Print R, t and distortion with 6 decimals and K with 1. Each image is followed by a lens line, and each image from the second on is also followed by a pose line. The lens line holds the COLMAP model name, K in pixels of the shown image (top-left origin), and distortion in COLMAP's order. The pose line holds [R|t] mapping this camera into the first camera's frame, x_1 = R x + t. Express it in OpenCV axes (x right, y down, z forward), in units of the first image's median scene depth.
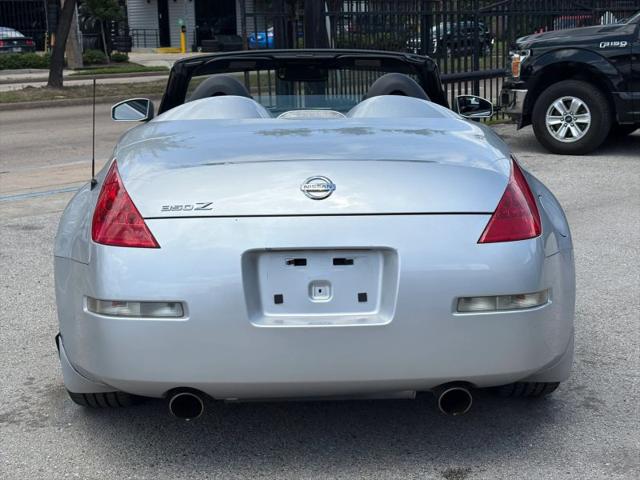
lens RADIAL K [[925.3, 0, 258.5], [0, 925.3, 215.3], [0, 0, 1]] dist [0.092876, -0.019775]
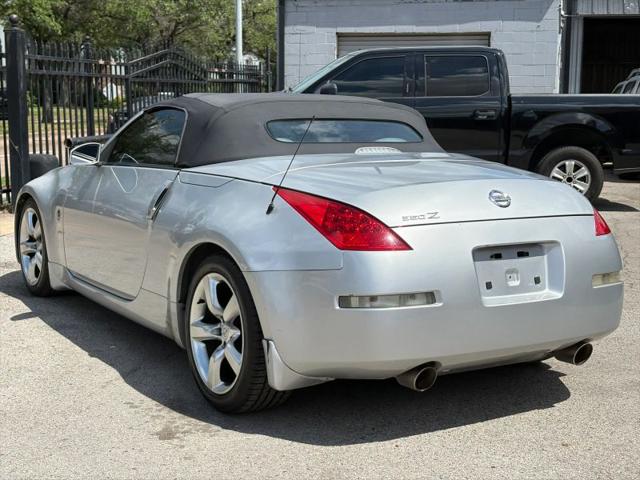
lens RADIAL K [[908.5, 0, 320.0], [0, 908.5, 240.0], [0, 0, 1]] dist [0.140086, -0.621449]
pose [[0.882558, -0.039958, 0.468503, -0.647119], [0.061690, 0.997610, -0.031126, 0.043939], [-0.466139, 0.056372, 0.882914, -0.013167]]
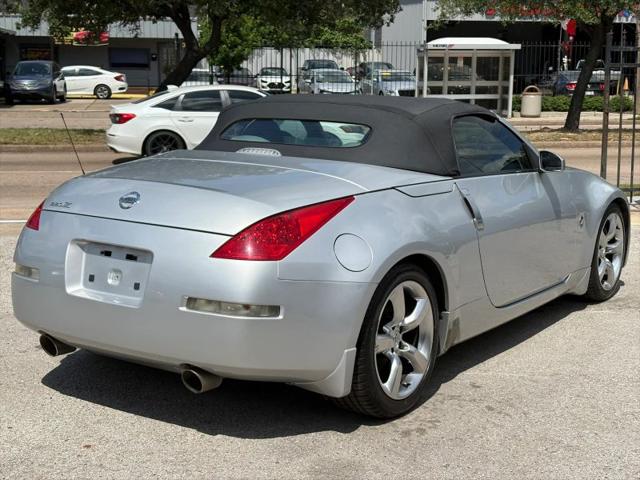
lens RADIAL K [[908.5, 0, 320.0], [0, 908.5, 240.0], [0, 0, 1]] dist [0.140086, -0.621449]
pose [[0.813334, 0.122252, -0.568807, 0.881579], [-0.130555, 0.991091, 0.026333, -0.037301], [0.566959, 0.052843, 0.822049, 0.063192]]
